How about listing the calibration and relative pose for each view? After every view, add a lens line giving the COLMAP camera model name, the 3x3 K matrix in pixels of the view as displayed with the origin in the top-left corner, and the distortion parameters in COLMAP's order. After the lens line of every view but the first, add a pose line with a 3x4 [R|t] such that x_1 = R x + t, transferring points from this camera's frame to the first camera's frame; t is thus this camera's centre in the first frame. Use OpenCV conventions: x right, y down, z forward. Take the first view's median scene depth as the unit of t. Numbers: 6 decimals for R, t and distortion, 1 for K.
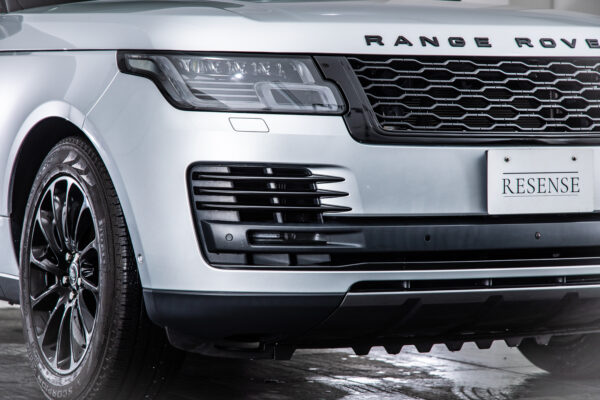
lens RADIAL K [[1696.9, 0, 293.6], [0, 1696.9, 205.9], [0, 0, 1]] dist [0.615793, 0.000000]
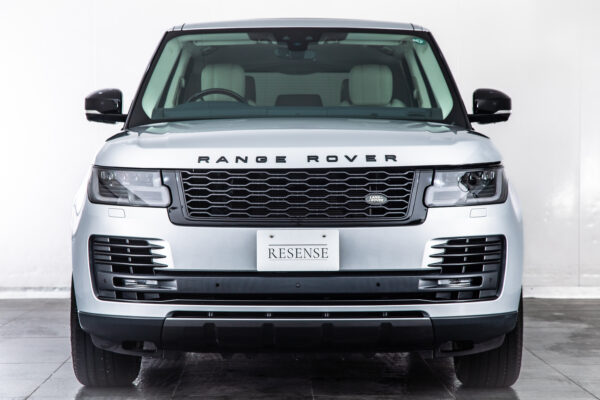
lens RADIAL K [[1683.9, 0, 303.8], [0, 1683.9, 200.9], [0, 0, 1]] dist [0.326616, 0.000000]
pose [[0.877688, 0.009901, -0.479130, 0.879950], [-0.013502, 0.999901, -0.004072, -0.053065], [0.479042, 0.010043, 0.877735, -0.333132]]
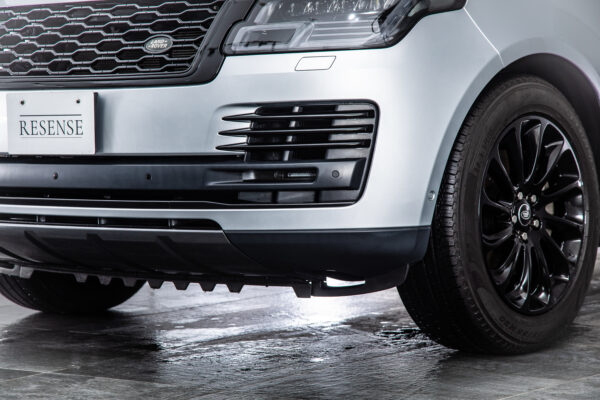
lens RADIAL K [[1809.9, 0, 292.4], [0, 1809.9, 228.5], [0, 0, 1]] dist [0.423366, 0.000000]
pose [[0.385603, 0.057516, -0.920870, 1.224247], [-0.009906, 0.998256, 0.058201, -0.016765], [0.922612, -0.013321, 0.385500, 0.712000]]
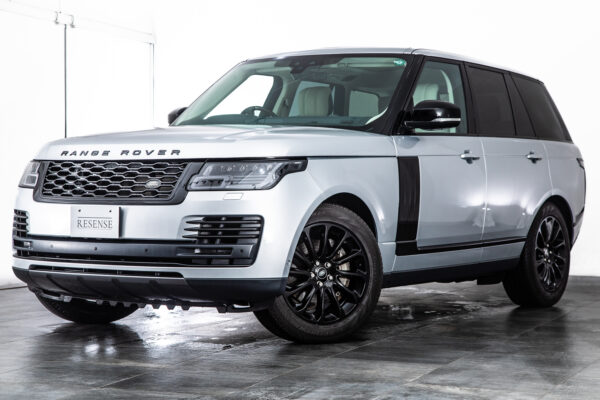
lens RADIAL K [[1333.5, 0, 329.3], [0, 1333.5, 194.1], [0, 0, 1]] dist [0.298580, 0.000000]
pose [[0.486843, 0.013707, -0.873382, 1.674407], [-0.036059, 0.999340, -0.004416, -0.050402], [0.872745, 0.033644, 0.487016, 0.468572]]
